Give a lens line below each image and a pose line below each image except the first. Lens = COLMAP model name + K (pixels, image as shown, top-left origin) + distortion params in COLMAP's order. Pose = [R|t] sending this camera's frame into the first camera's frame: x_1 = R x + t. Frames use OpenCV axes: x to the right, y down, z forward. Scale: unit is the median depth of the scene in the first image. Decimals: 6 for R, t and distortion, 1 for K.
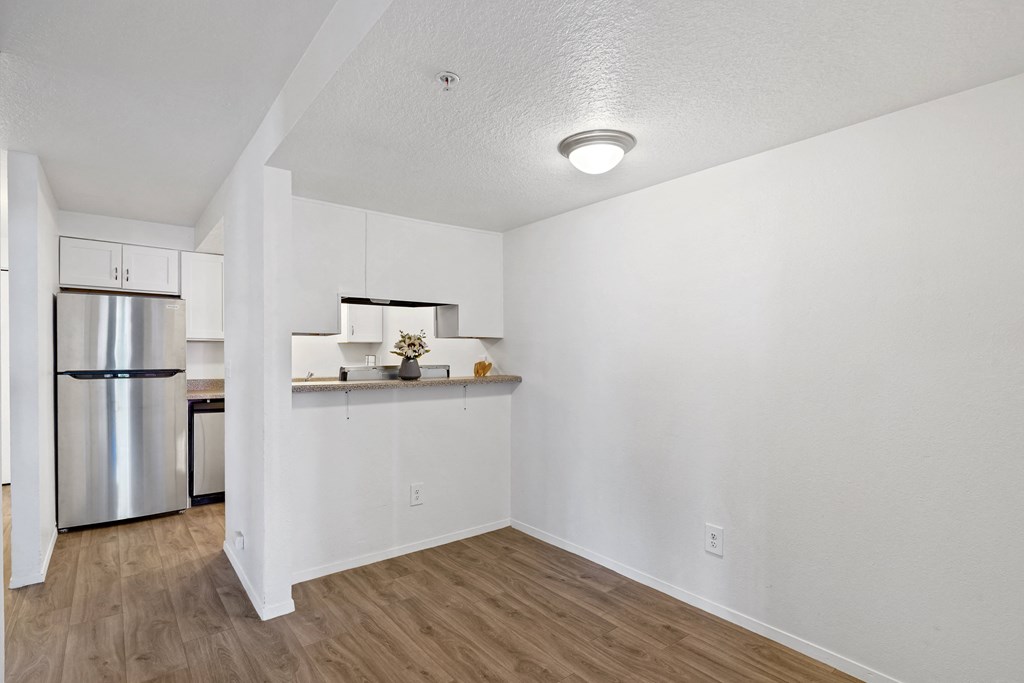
lens RADIAL K [[513.8, 0, 514.2], [0, 513.8, 350.3], [0, 0, 1]] dist [0.005105, -0.000797]
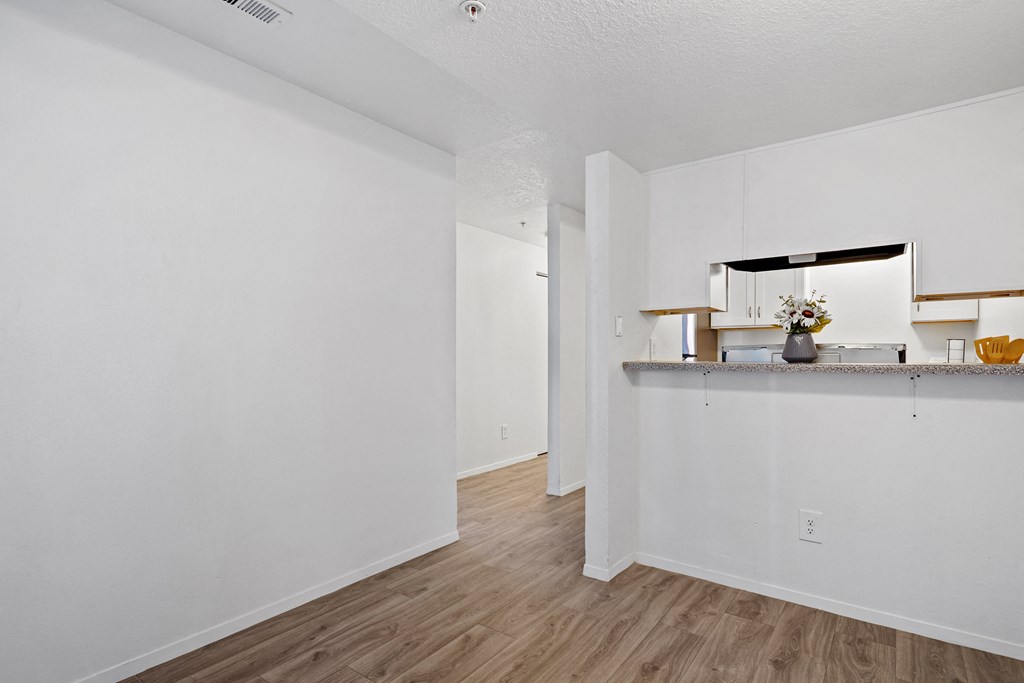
lens RADIAL K [[513.8, 0, 490.7], [0, 513.8, 353.4], [0, 0, 1]] dist [0.005105, -0.000797]
pose [[0.243480, 0.001020, -0.969905, 0.468356], [0.009121, 0.999953, 0.003341, 0.046511], [0.969863, -0.009660, 0.243459, 0.497181]]
